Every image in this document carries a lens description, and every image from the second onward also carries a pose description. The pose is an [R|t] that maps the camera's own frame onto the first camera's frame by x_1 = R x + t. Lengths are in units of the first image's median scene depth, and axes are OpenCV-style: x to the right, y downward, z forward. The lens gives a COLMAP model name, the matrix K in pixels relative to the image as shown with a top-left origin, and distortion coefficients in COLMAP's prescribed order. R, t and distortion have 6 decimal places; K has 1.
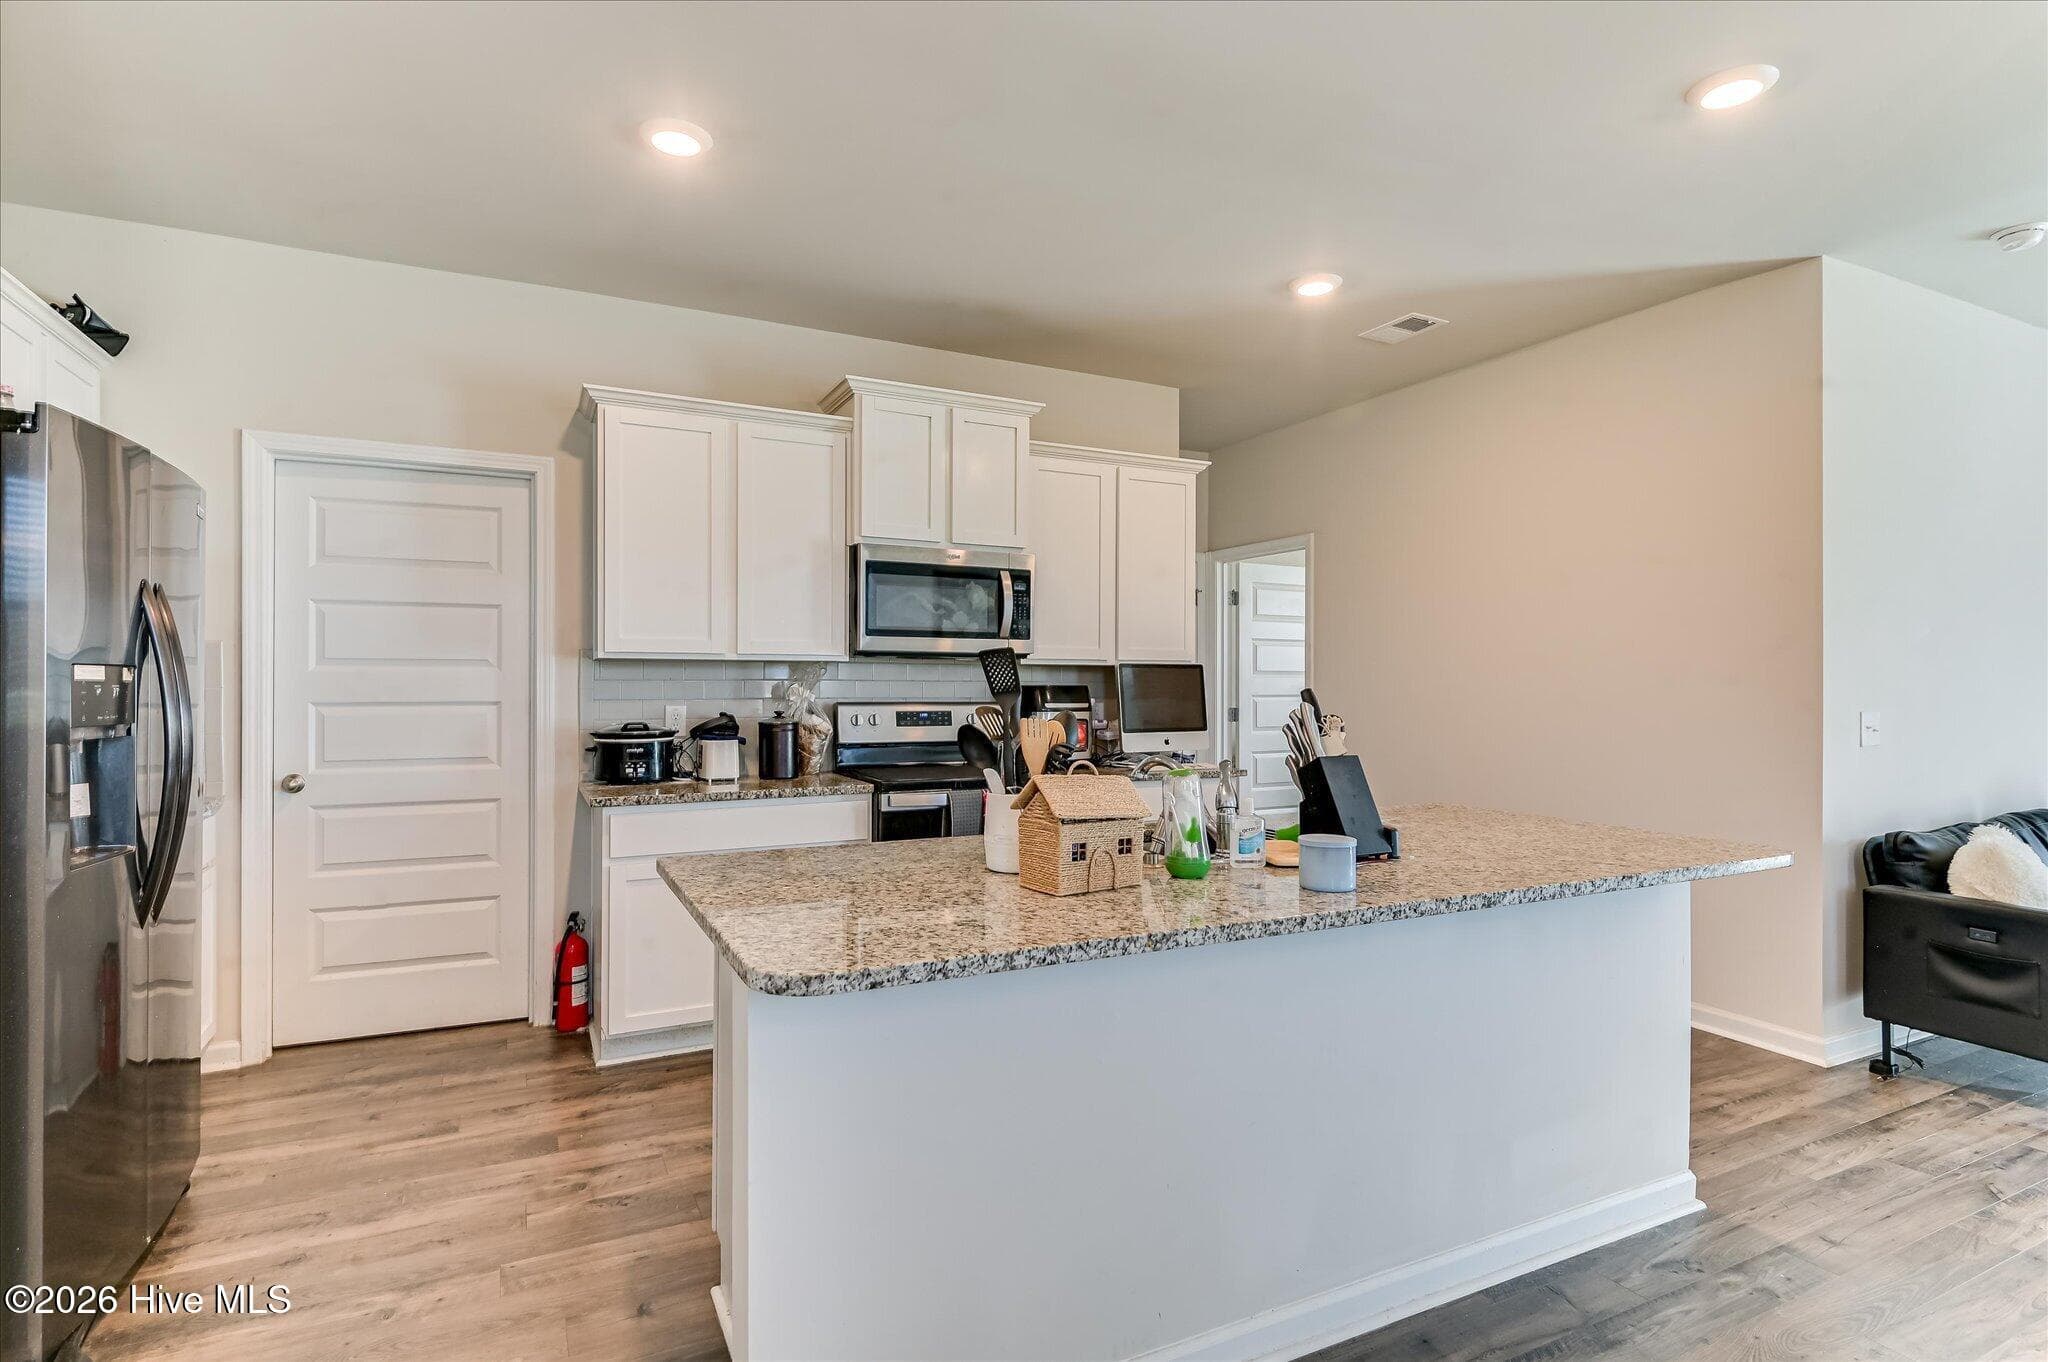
lens RADIAL K [[1034.8, 0, 1035.2], [0, 1034.8, 688.3], [0, 0, 1]] dist [-0.003184, -0.003470]
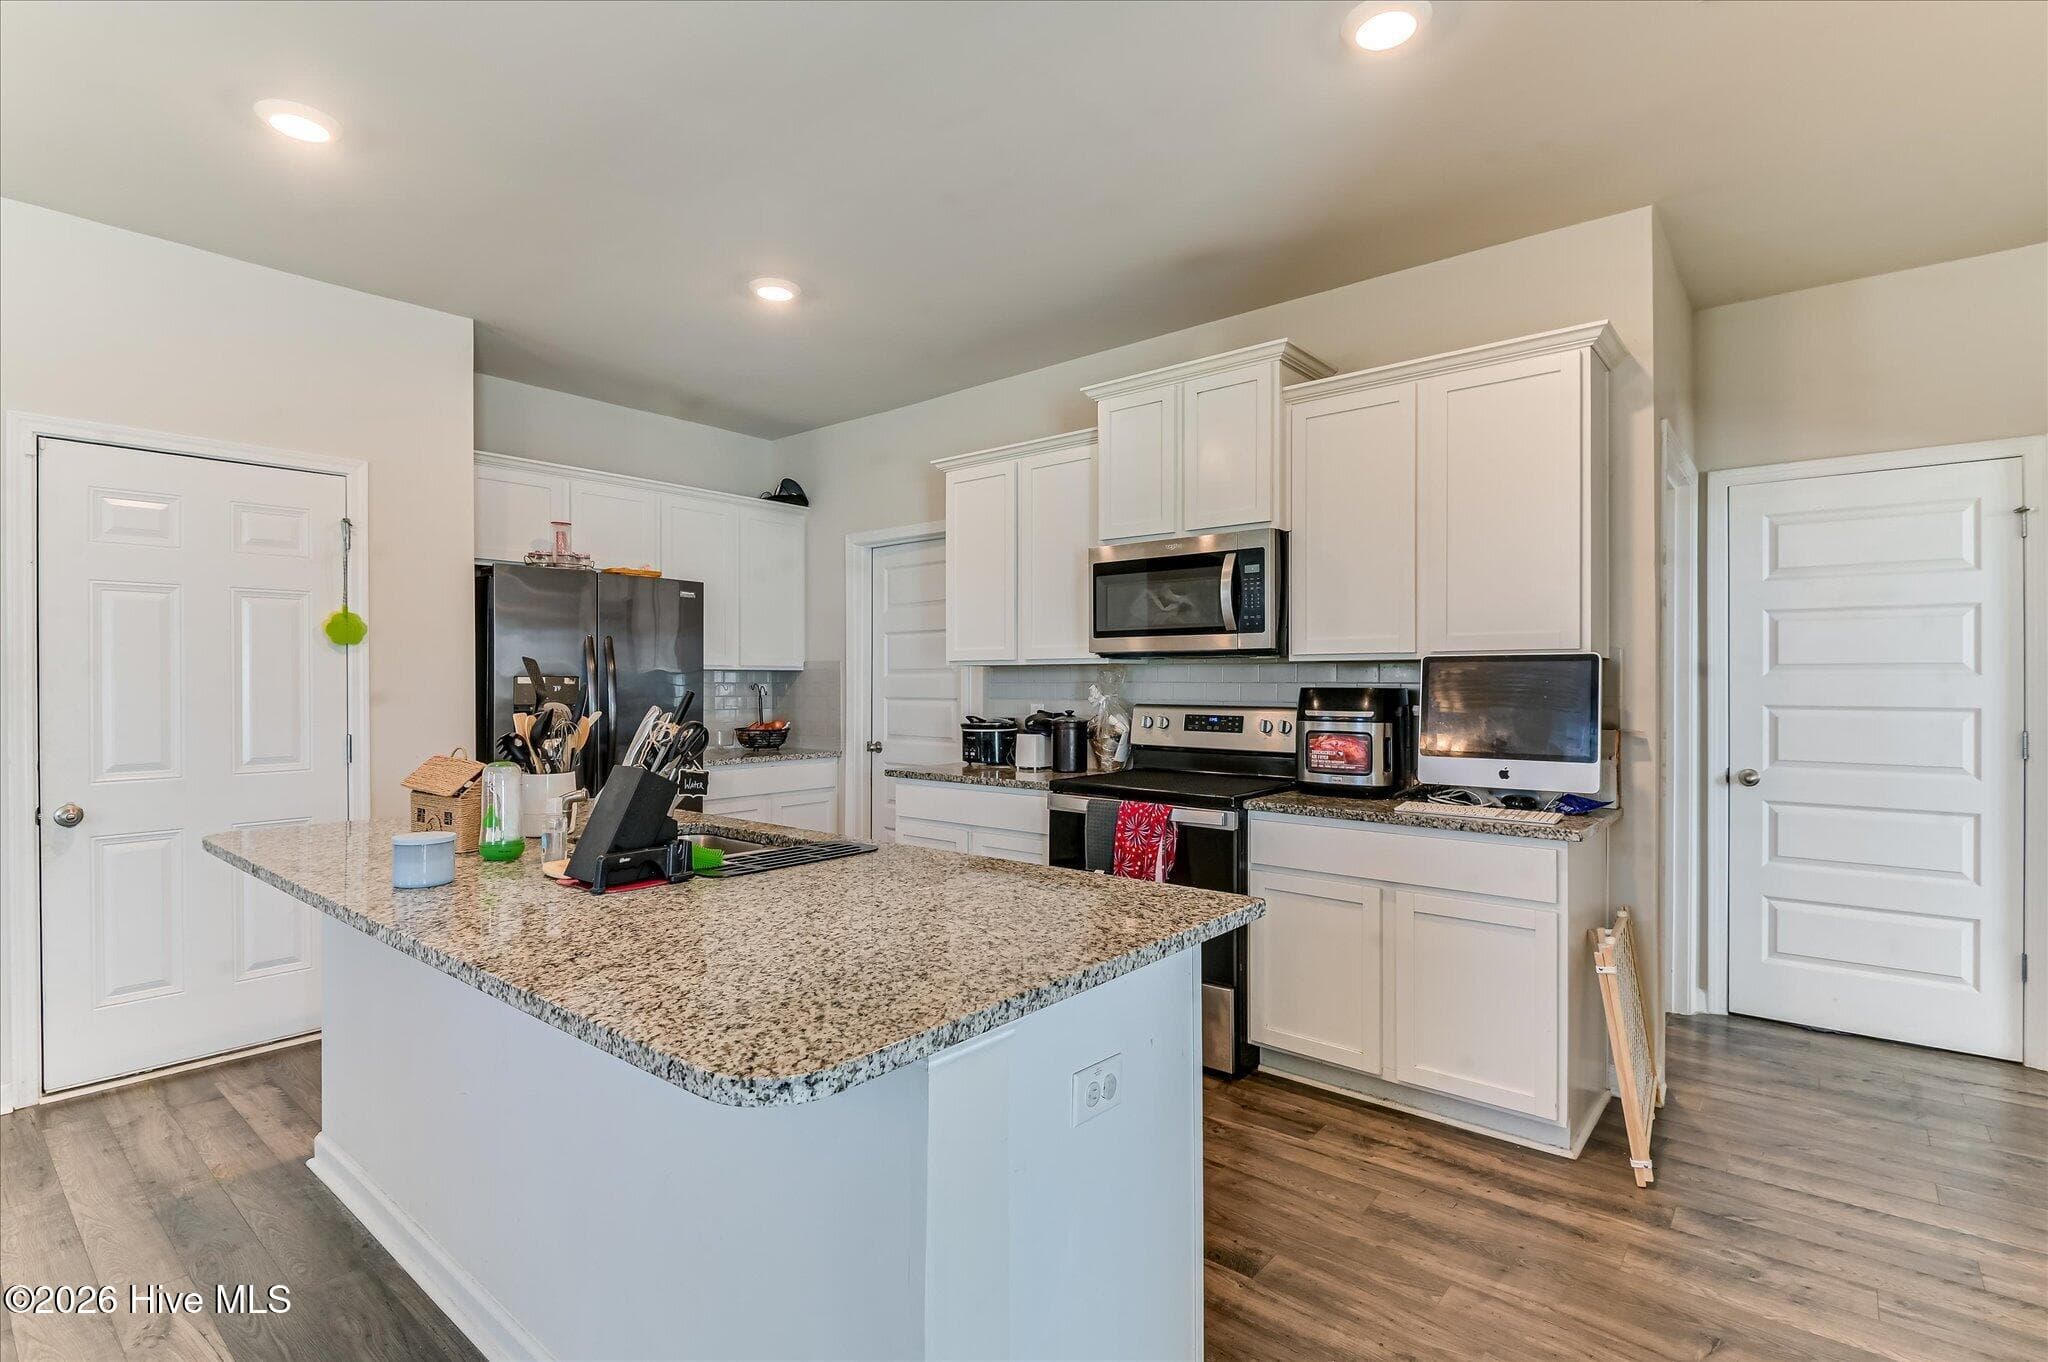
lens RADIAL K [[926.2, 0, 1033.9], [0, 926.2, 691.2], [0, 0, 1]] dist [0.002070, -0.003706]
pose [[0.391228, 0.003556, -0.920287, 0.677113], [-0.007537, 0.999971, 0.000660, 0.001491], [0.920263, 0.006678, 0.391244, 0.610018]]
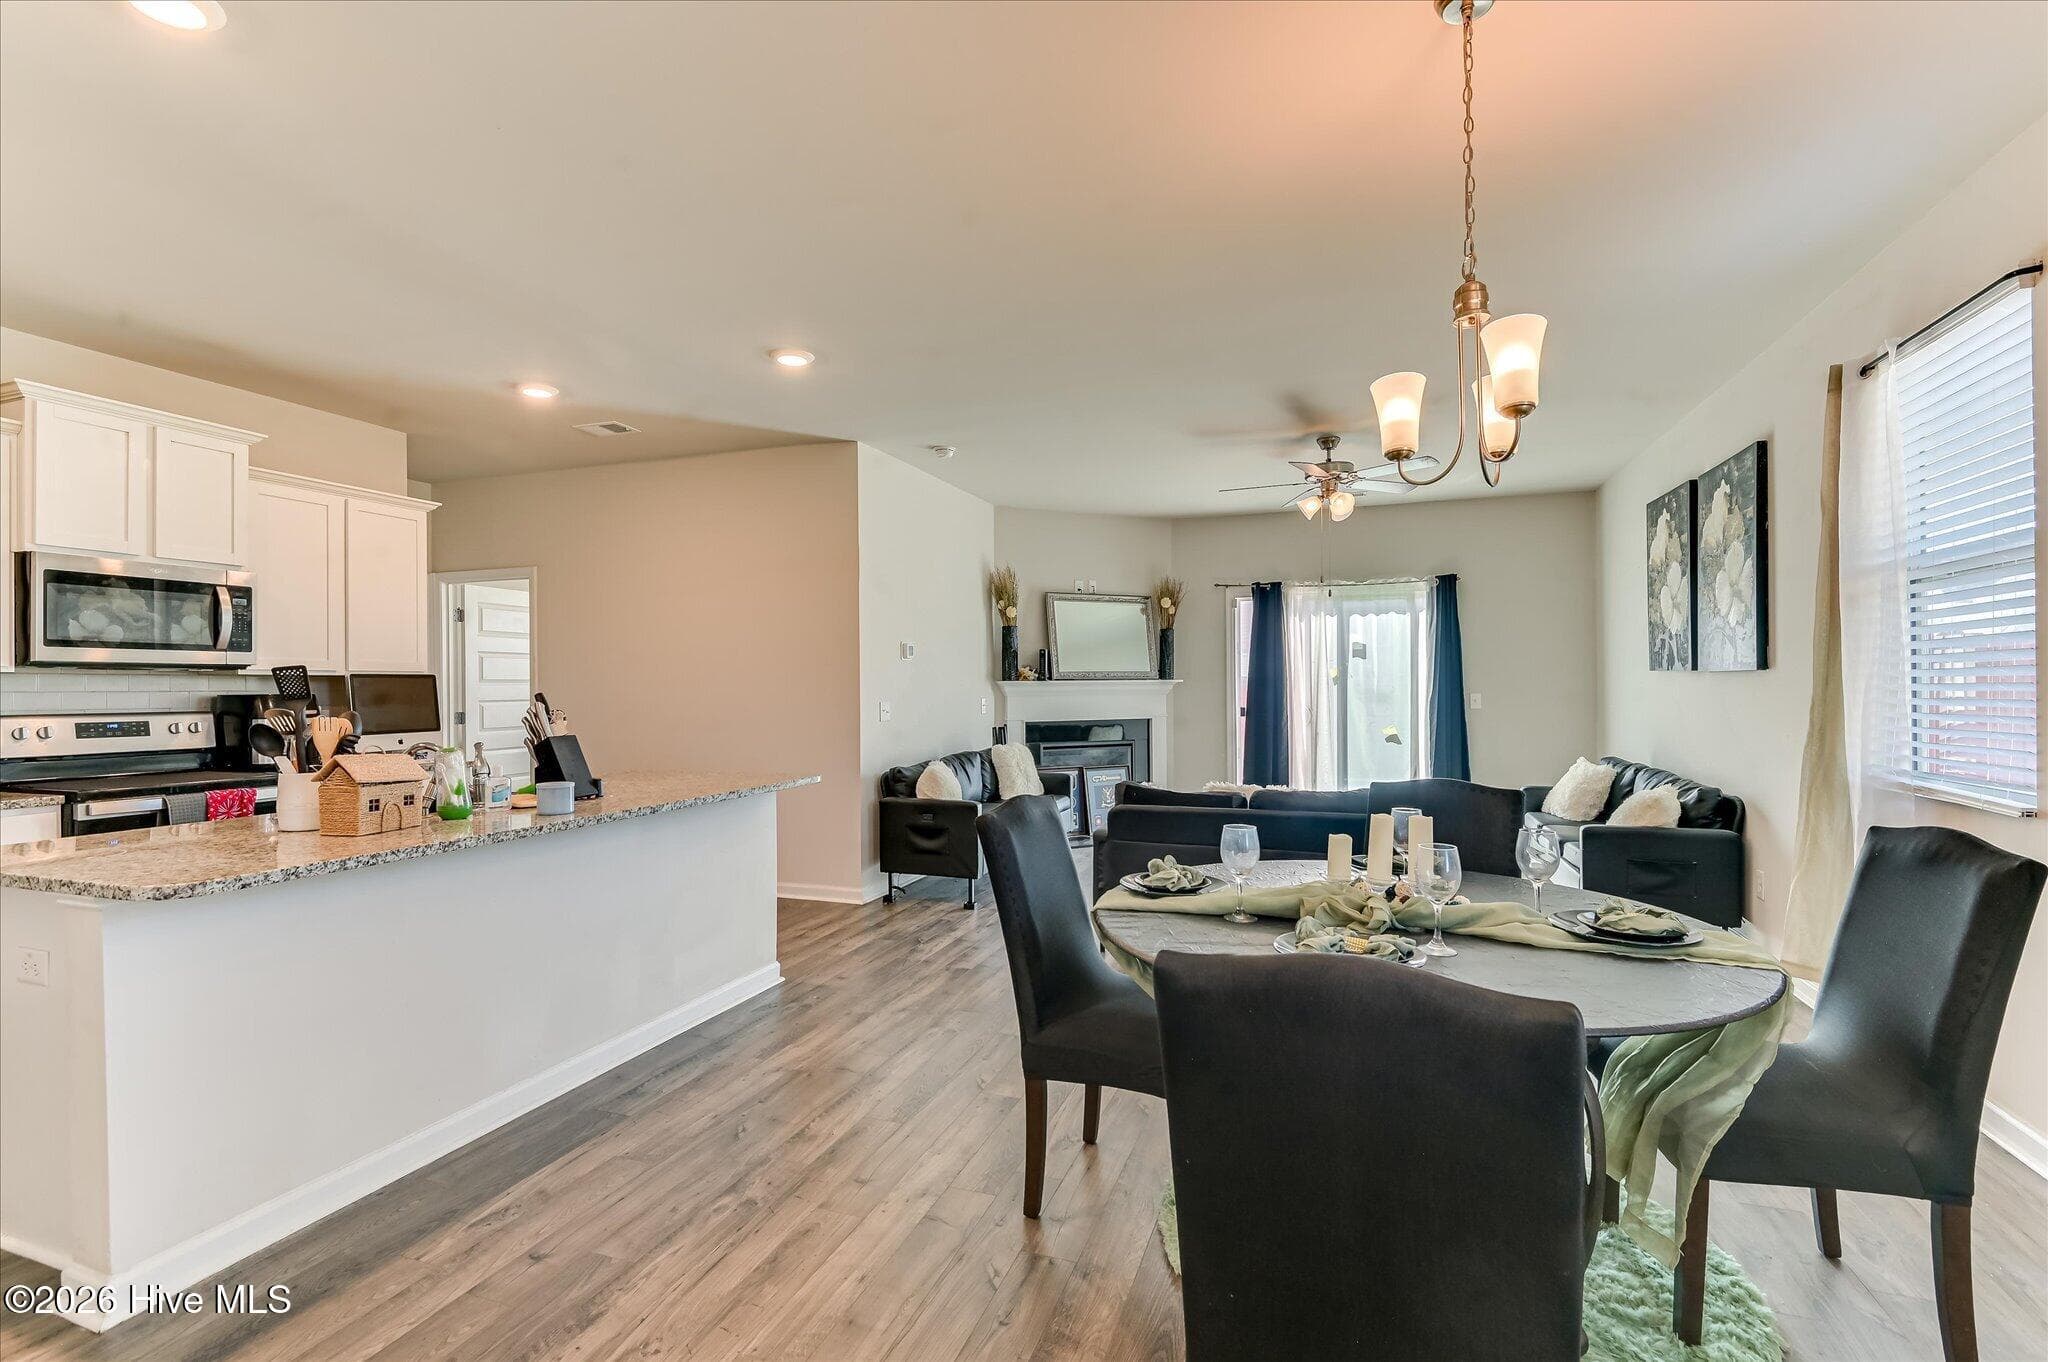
lens RADIAL K [[926.2, 0, 1027.6], [0, 926.2, 682.2], [0, 0, 1]] dist [0.002070, -0.003706]
pose [[0.728655, -0.006786, 0.684847, -0.086789], [0.014494, 0.999880, -0.005513, 0.001790], [-0.684727, 0.013944, 0.728666, -0.287214]]
